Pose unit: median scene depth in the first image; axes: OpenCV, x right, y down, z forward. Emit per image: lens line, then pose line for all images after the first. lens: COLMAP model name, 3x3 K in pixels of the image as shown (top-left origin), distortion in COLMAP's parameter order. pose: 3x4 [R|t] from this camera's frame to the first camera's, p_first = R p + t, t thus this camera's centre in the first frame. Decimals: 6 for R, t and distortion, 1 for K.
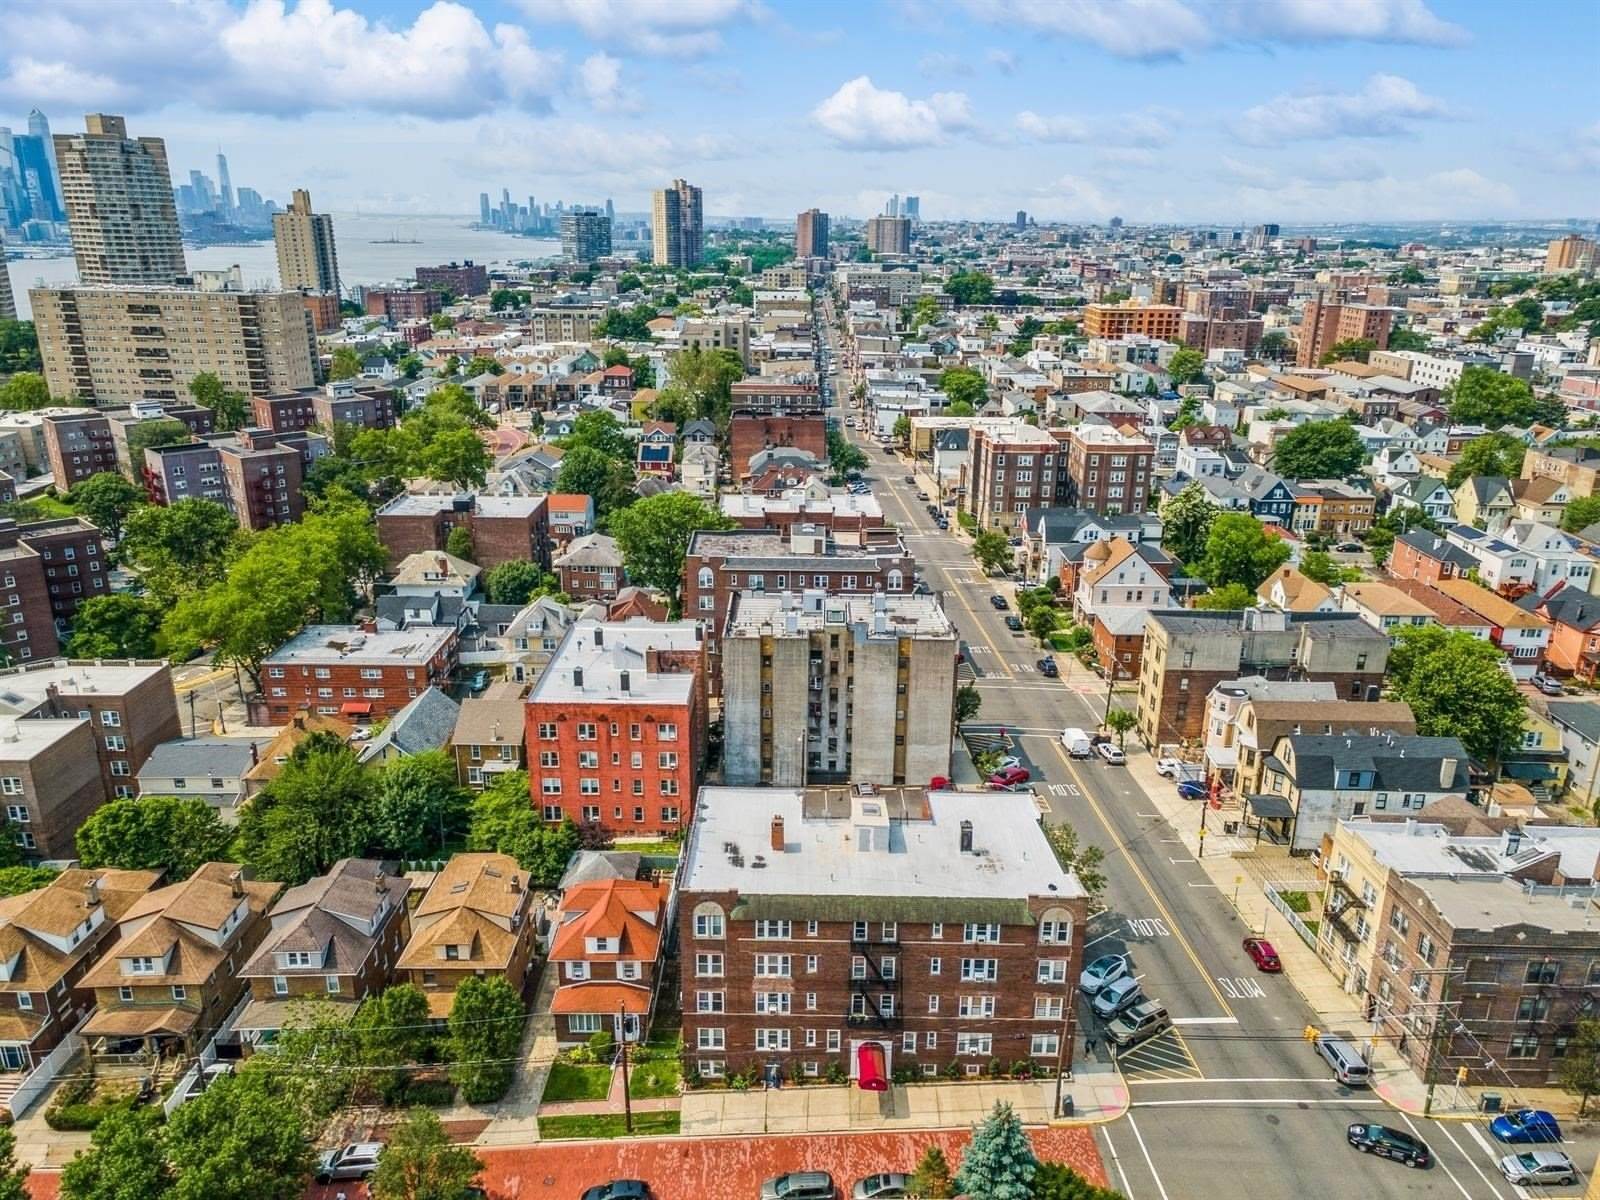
lens RADIAL K [[1162.2, 0, 800.7], [0, 1162.2, 603.8], [0, 0, 1]] dist [0.025680, 0.043080]
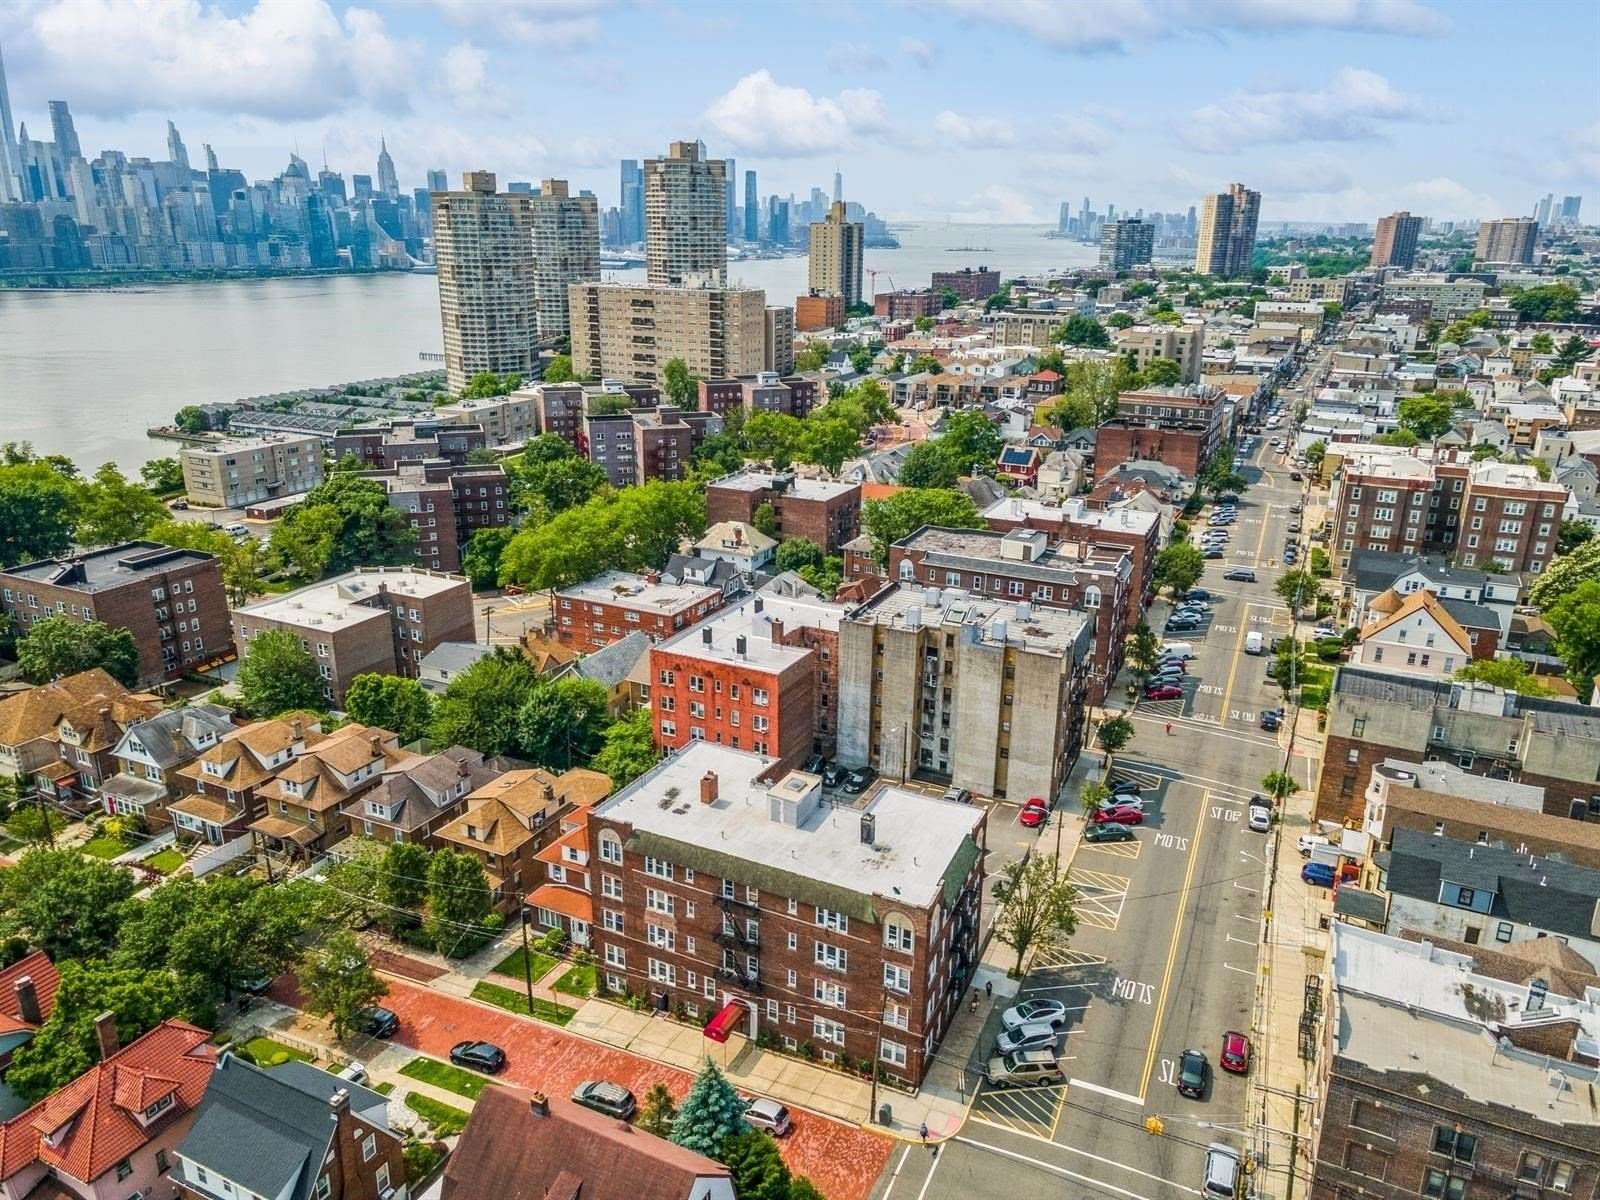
lens RADIAL K [[1162.2, 0, 800.7], [0, 1162.2, 603.8], [0, 0, 1]] dist [0.025680, 0.043080]
pose [[0.893418, 0.139402, -0.427049, 0.333680], [-0.142317, 0.989499, 0.025265, -0.006214], [0.426087, 0.038204, 0.903875, 0.043331]]
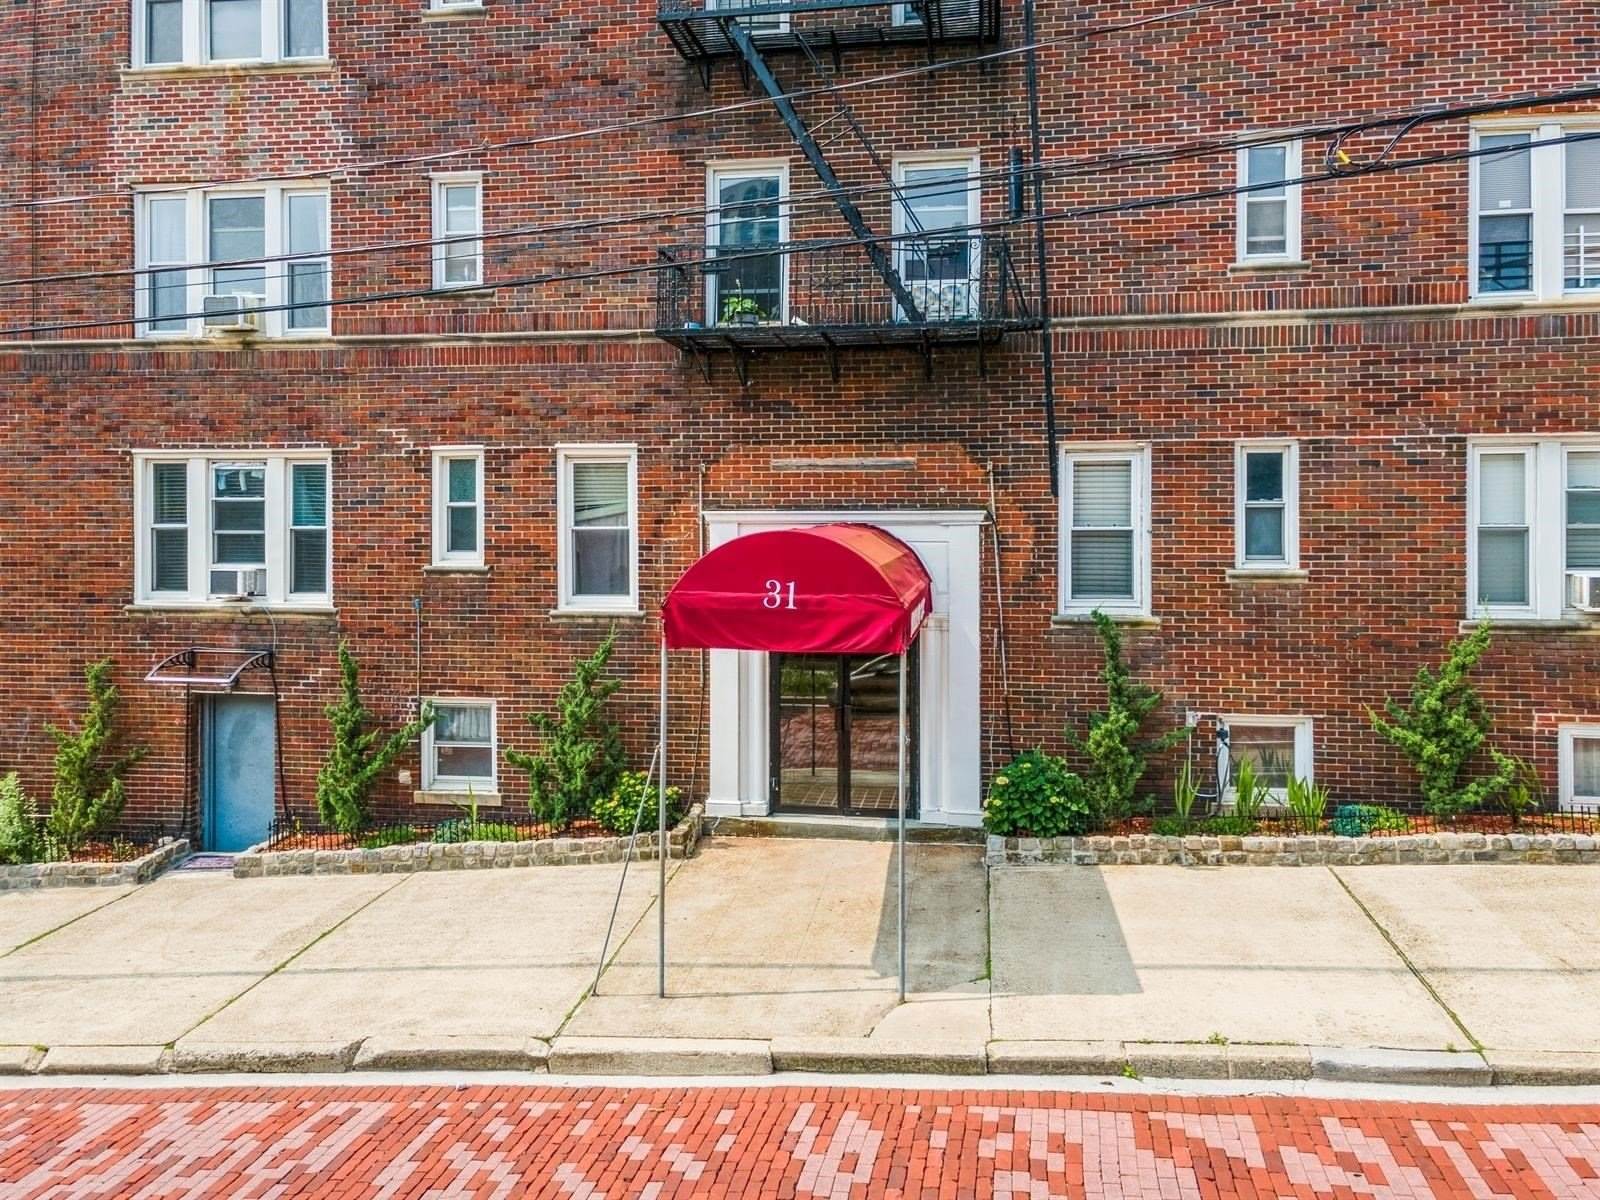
lens RADIAL K [[1195.2, 0, 799.1], [0, 1195.2, 498.8], [0, 0, 1]] dist [0.022535, 0.041080]
pose [[0.989682, -0.010893, -0.142869, 0.050829], [-0.035233, 0.947991, -0.316341, 0.277225], [0.138885, 0.318111, 0.937825, 0.564894]]
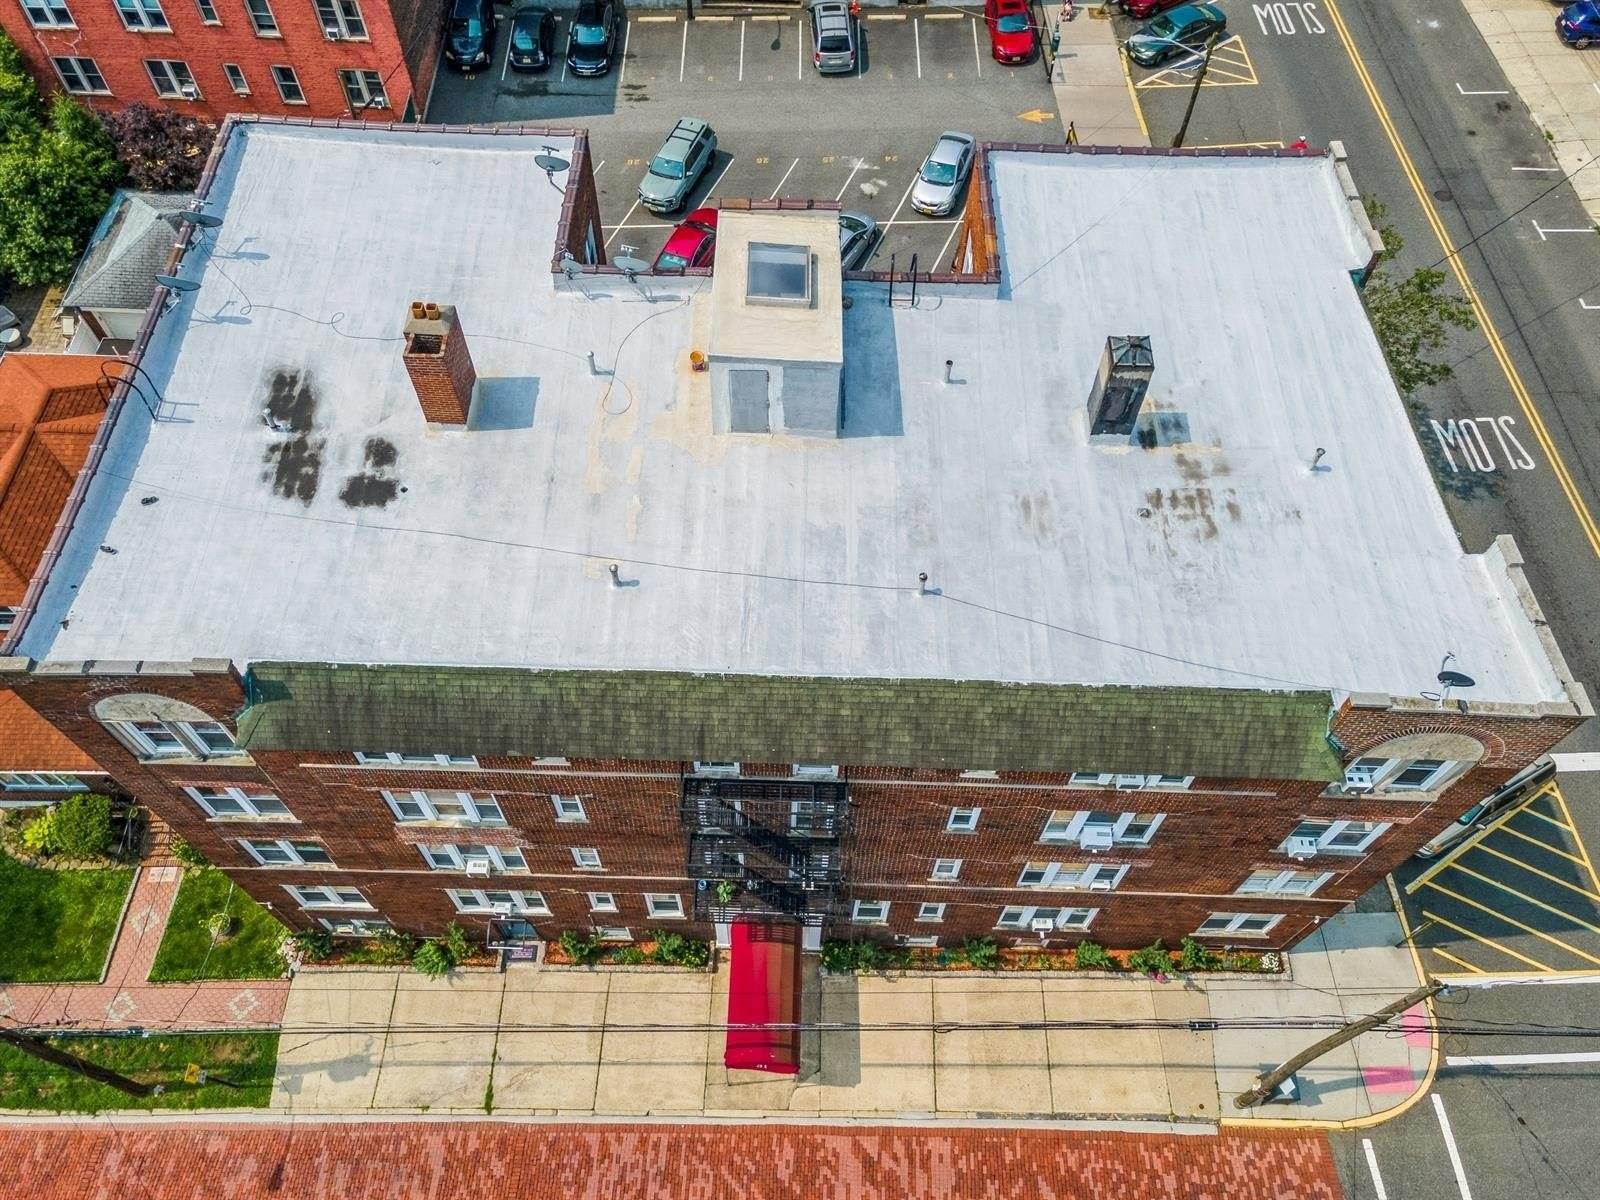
lens RADIAL K [[1213.3, 0, 799.6], [0, 1213.3, 604.8], [0, 0, 1]] dist [0.042079, 0.003376]
pose [[0.999918, 0.012697, 0.001906, 0.045325], [-0.011025, 0.773012, 0.634295, 0.038794], [0.006580, -0.634264, 0.773089, 0.505275]]
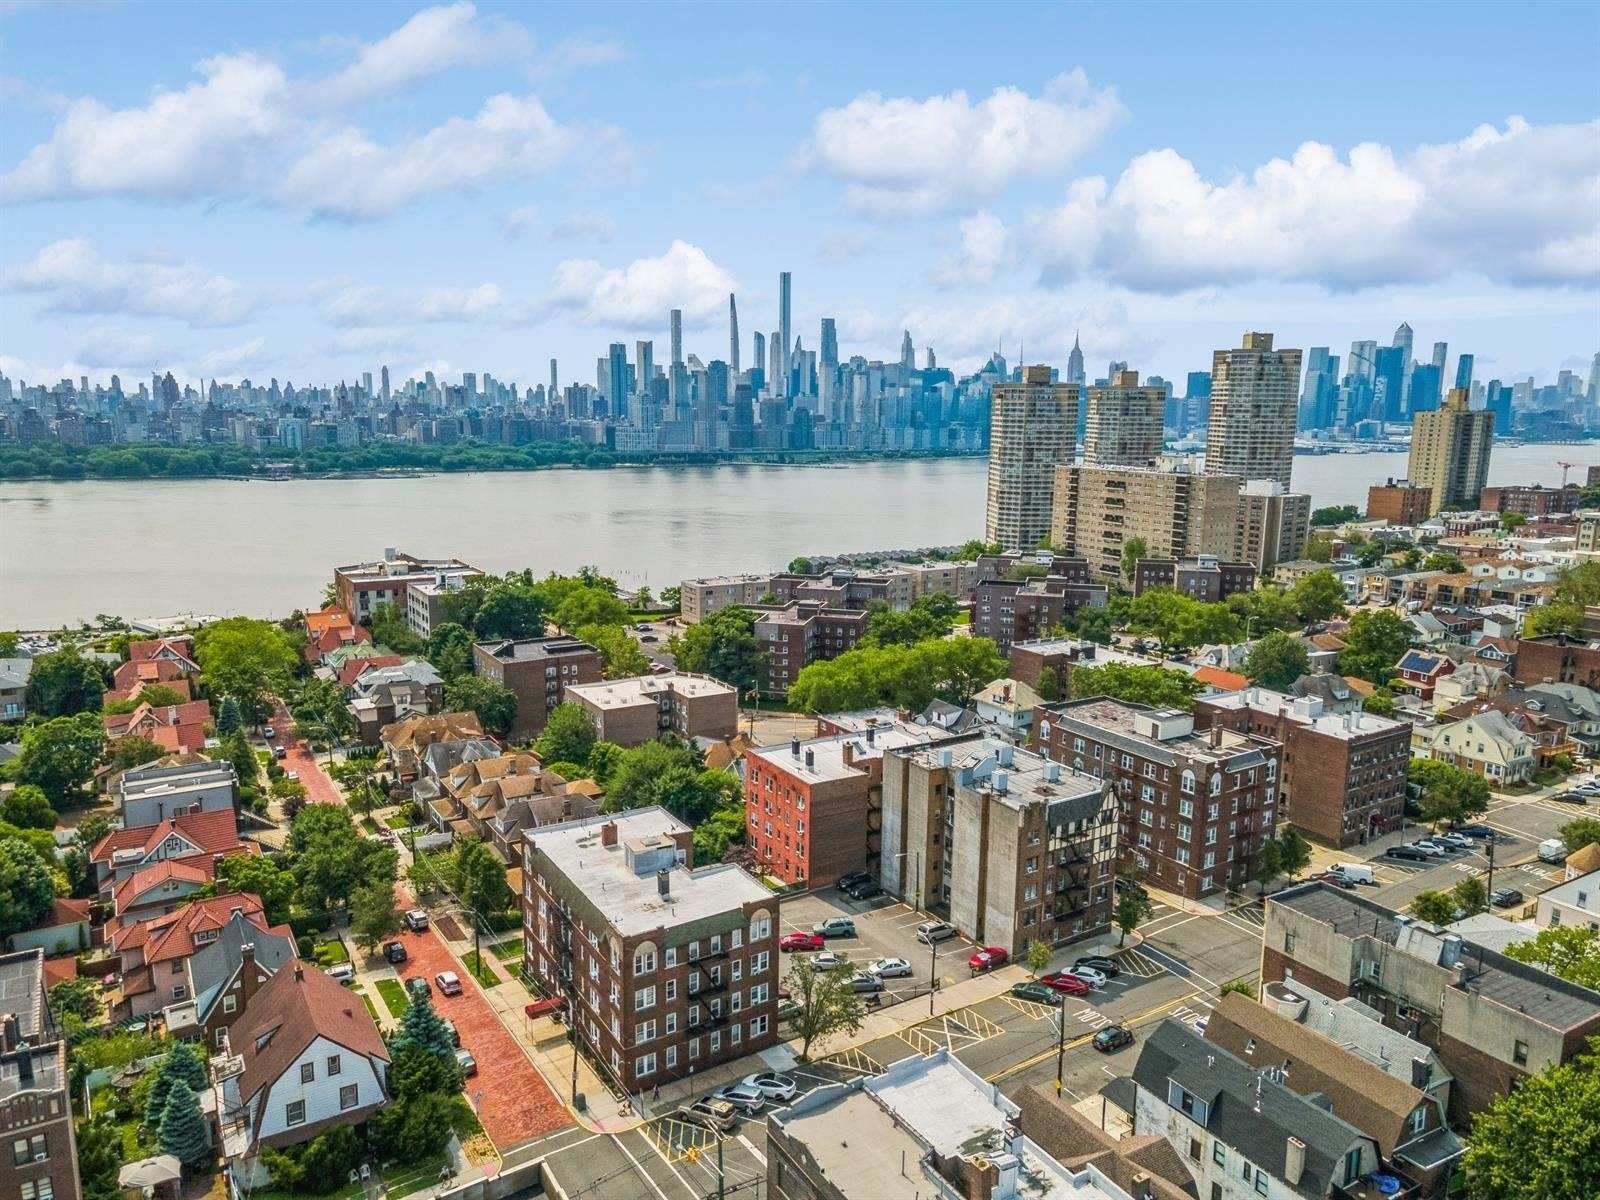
lens RADIAL K [[1162.2, 0, 800.7], [0, 1162.2, 603.8], [0, 0, 1]] dist [0.025680, 0.043080]
pose [[0.518572, 0.145416, -0.842578, 0.827021], [-0.277155, 0.960813, -0.004756, -0.080676], [0.808869, 0.235991, 0.538553, 0.260359]]
